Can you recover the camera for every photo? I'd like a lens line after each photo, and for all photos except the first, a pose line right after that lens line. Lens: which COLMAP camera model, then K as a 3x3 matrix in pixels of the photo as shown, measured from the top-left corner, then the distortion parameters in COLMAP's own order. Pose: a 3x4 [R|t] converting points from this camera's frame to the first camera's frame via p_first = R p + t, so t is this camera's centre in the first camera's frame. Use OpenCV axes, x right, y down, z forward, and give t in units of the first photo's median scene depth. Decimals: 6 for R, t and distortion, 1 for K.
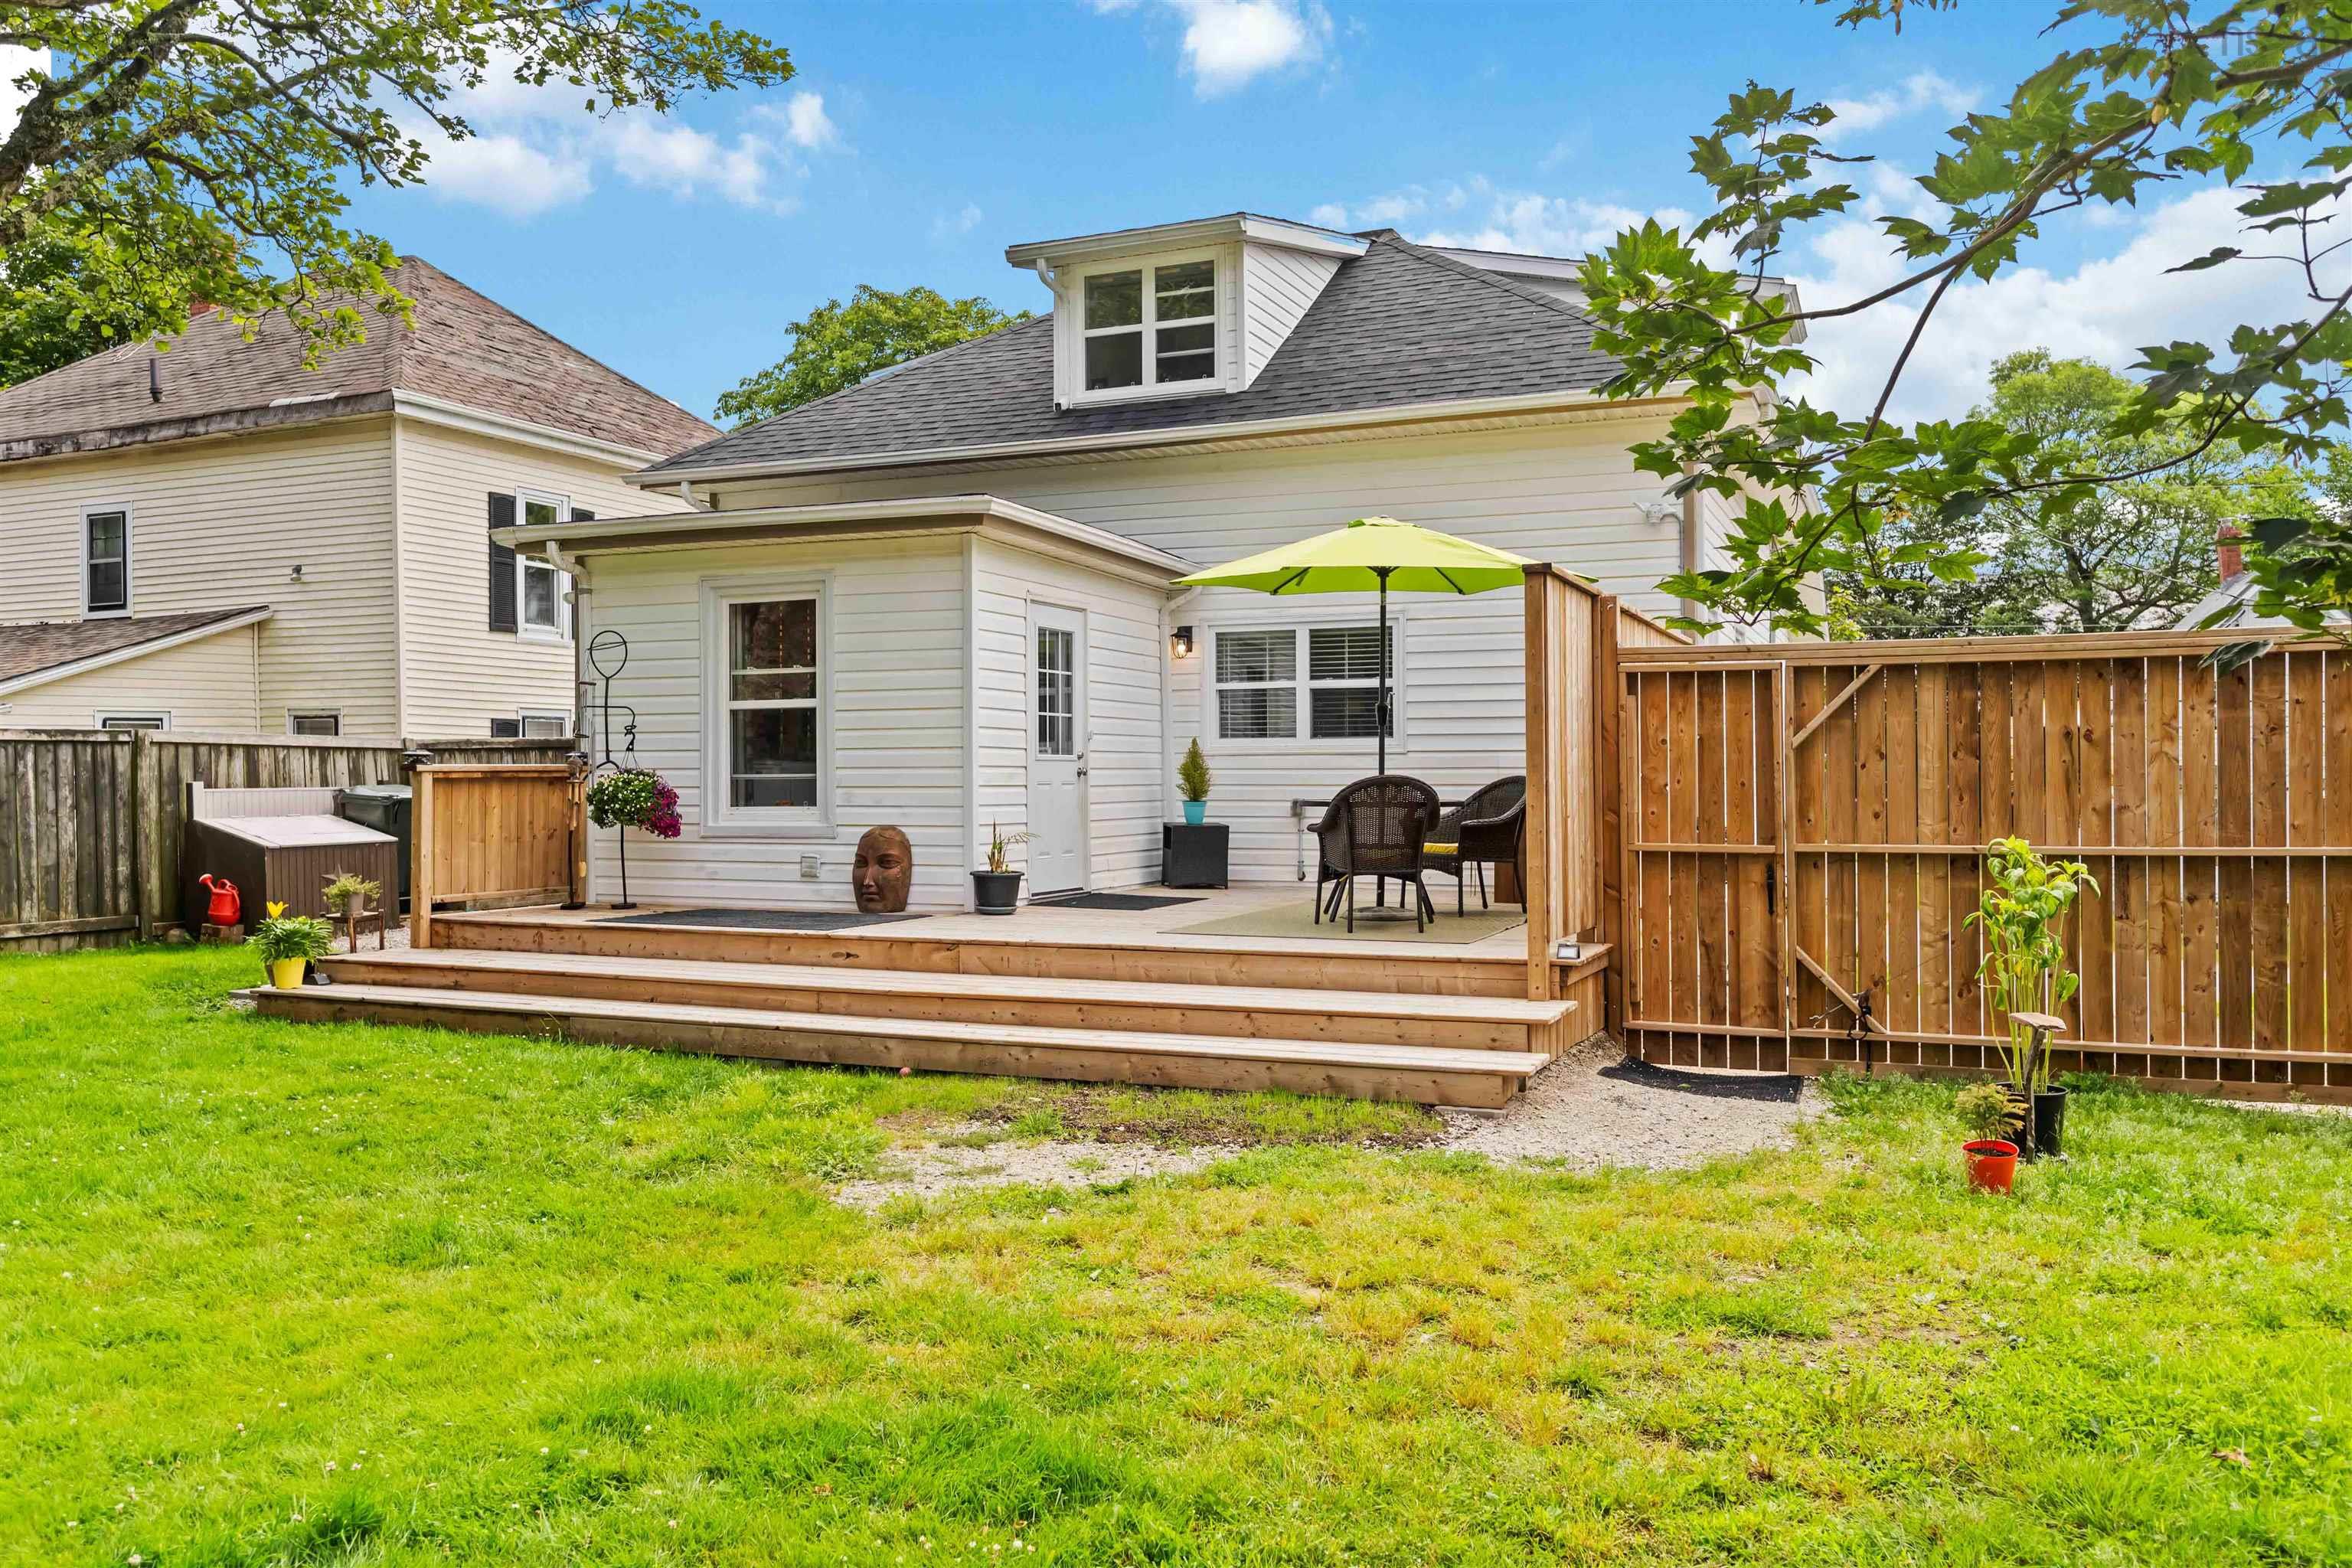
lens RADIAL K [[1810.1, 0, 1189.4], [0, 1810.1, 768.1], [0, 0, 1]] dist [0.002756, -0.005400]
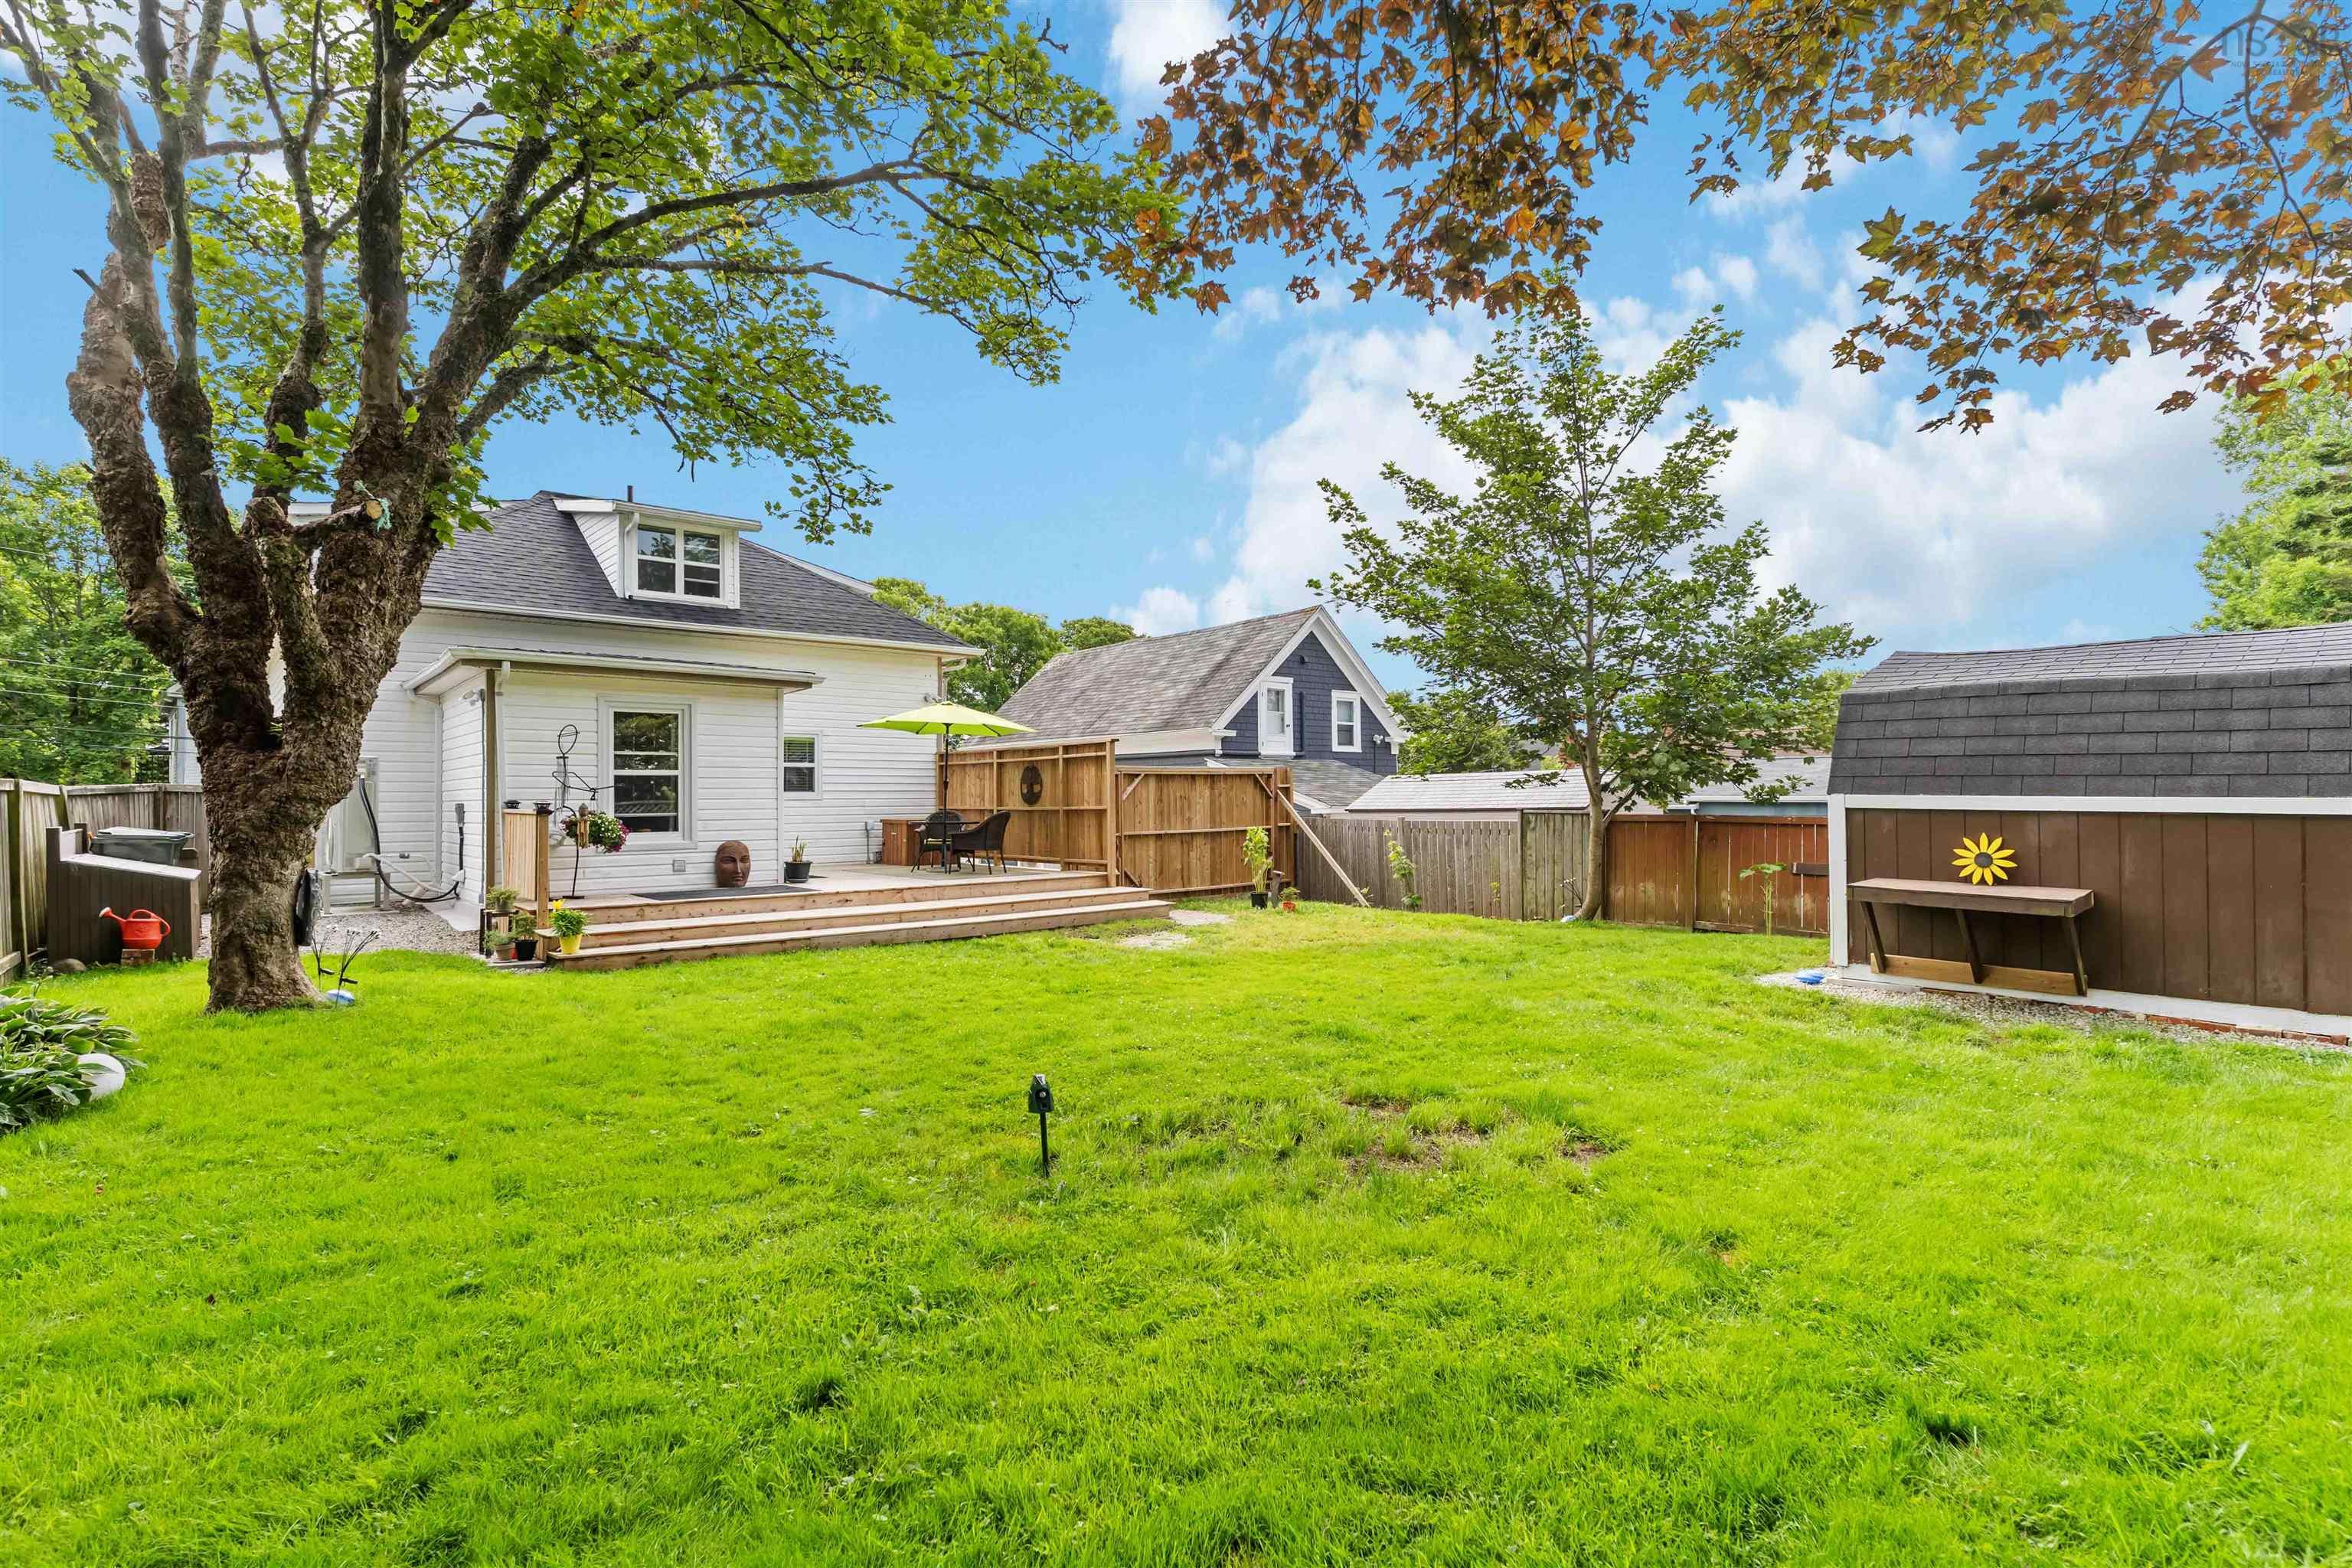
lens RADIAL K [[1130.9, 0, 1189.4], [0, 1130.9, 782.1], [0, 0, 1]] dist [-0.011406, -0.000261]
pose [[0.413726, 0.012696, 0.910313, -0.976014], [0.001241, 0.999894, -0.014509, -0.010056], [-0.910401, 0.007133, 0.413666, 0.092602]]
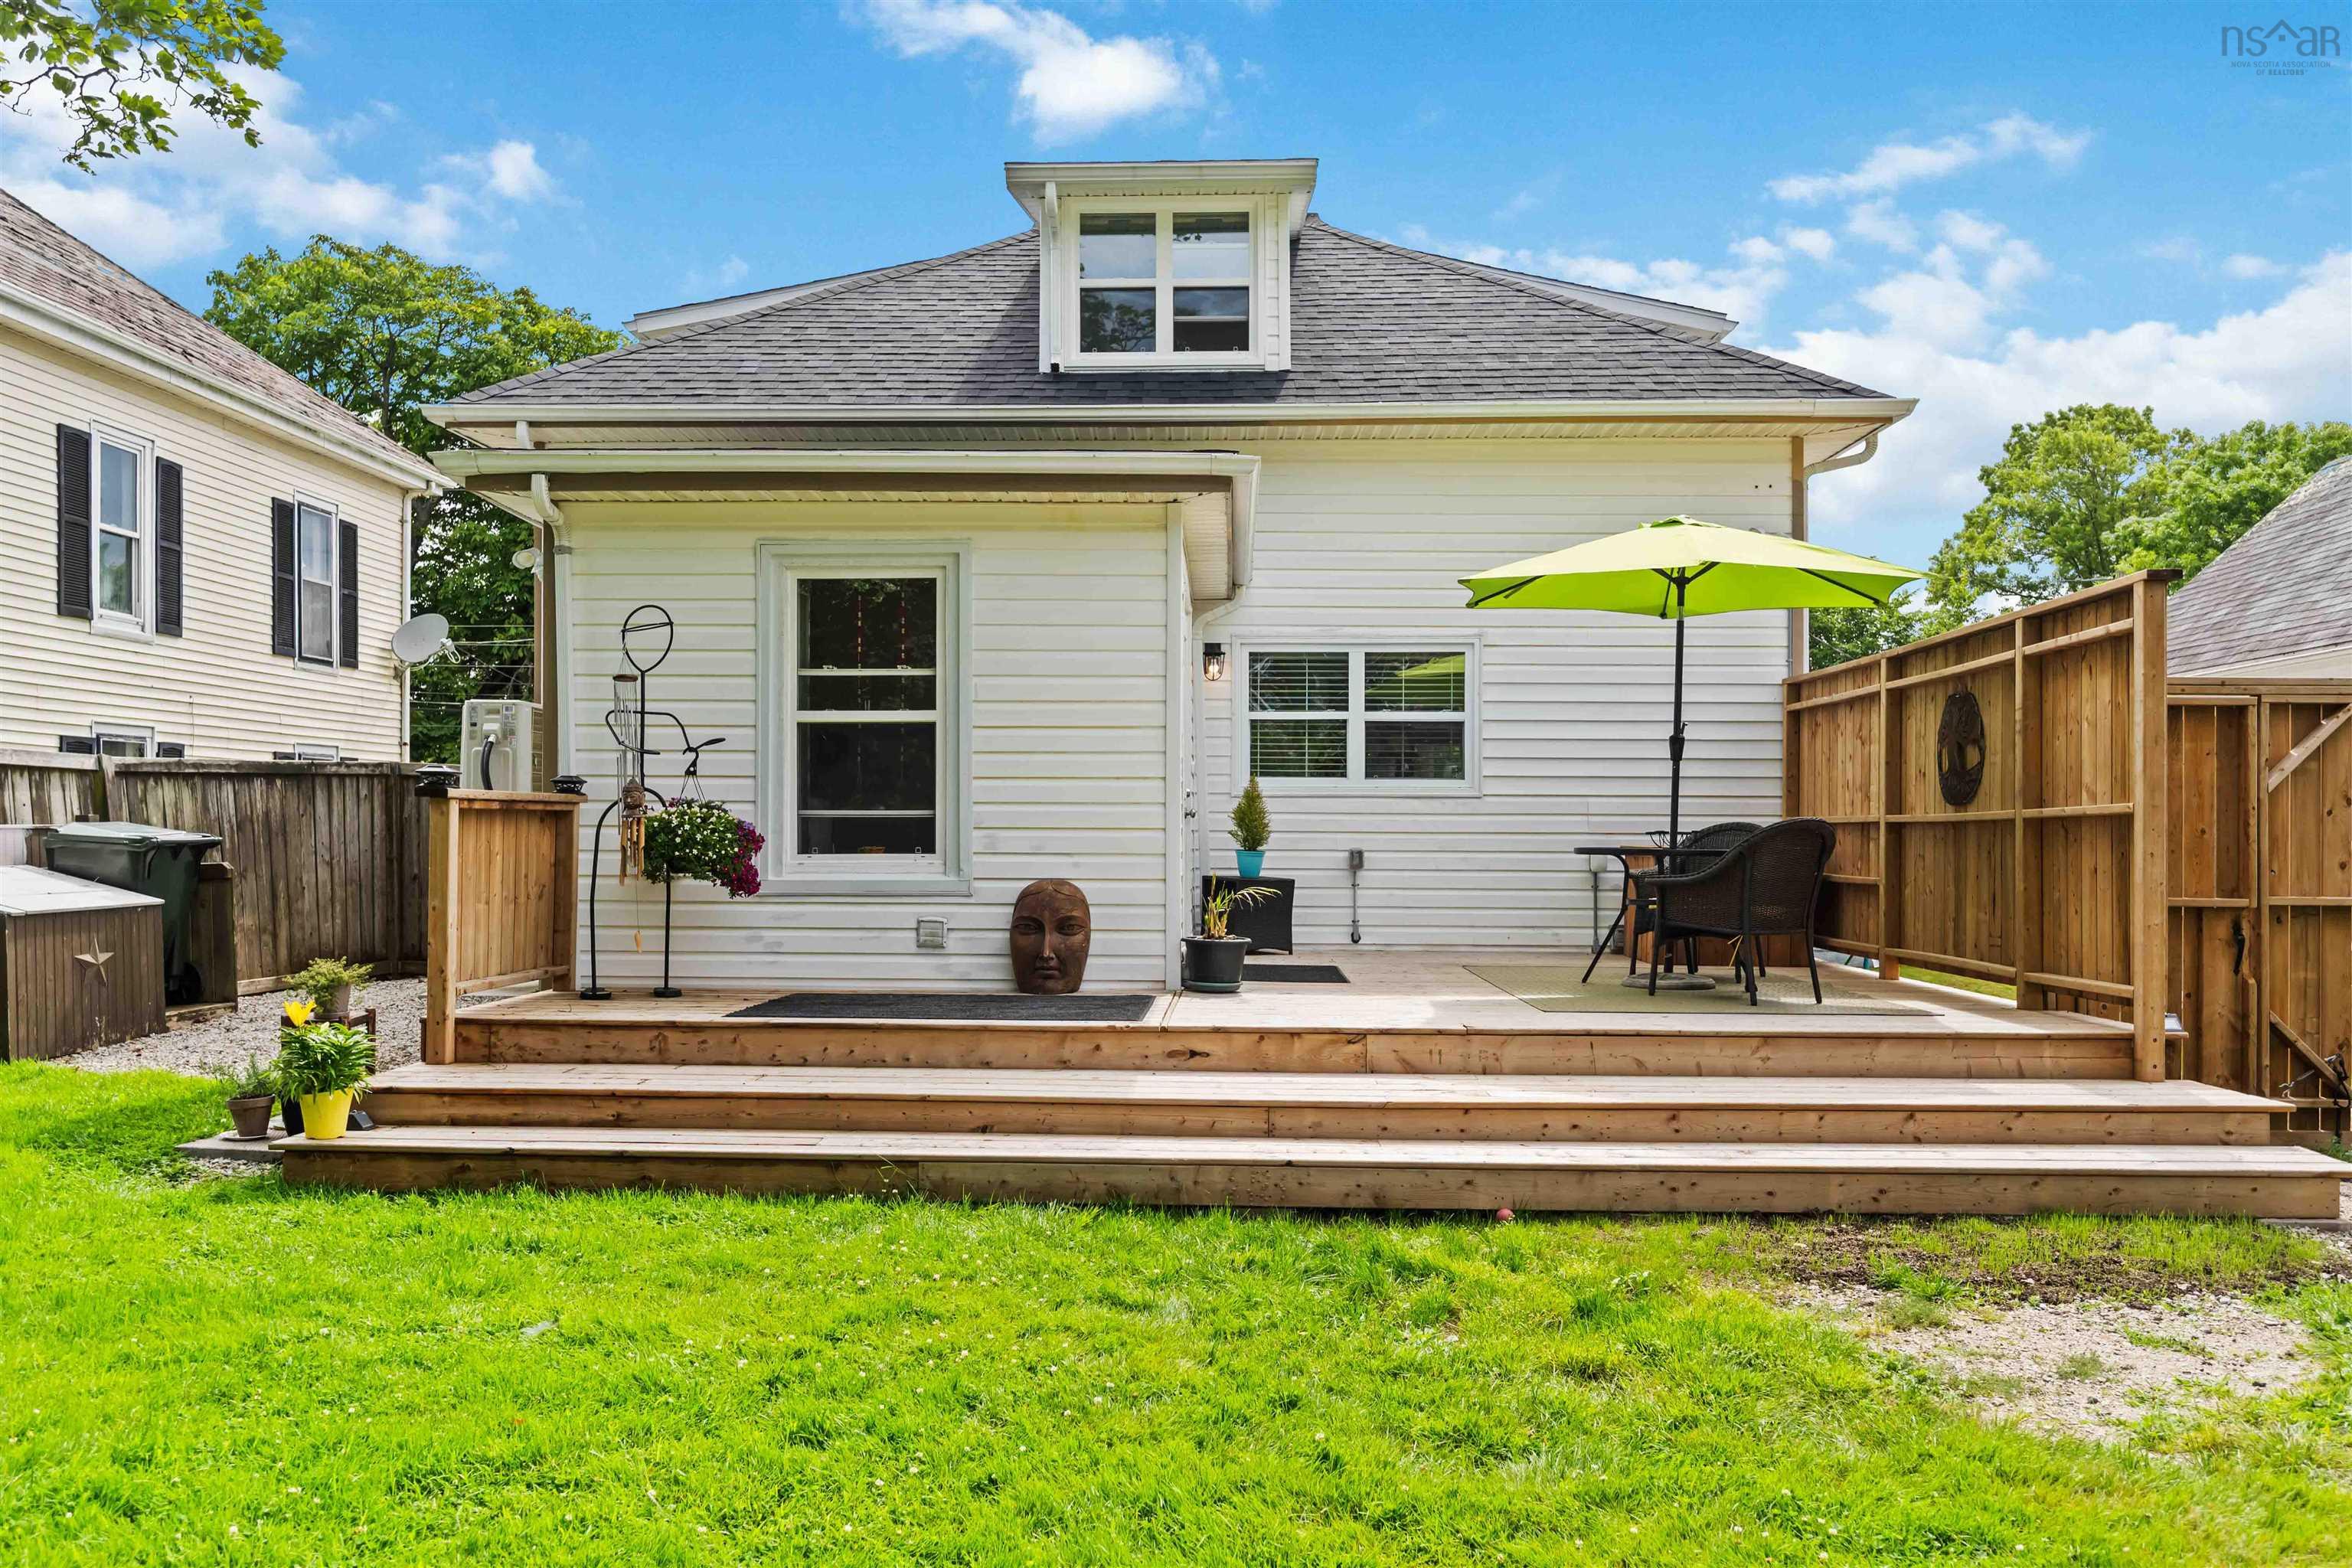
lens RADIAL K [[1810.1, 0, 1157.8], [0, 1810.1, 833.8], [0, 0, 1]] dist [0.002756, -0.005400]
pose [[0.931929, 0.007806, 0.362556, -0.383893], [-0.009545, 0.999950, 0.003004, 0.009453], [-0.362514, -0.006260, 0.931957, 0.259505]]
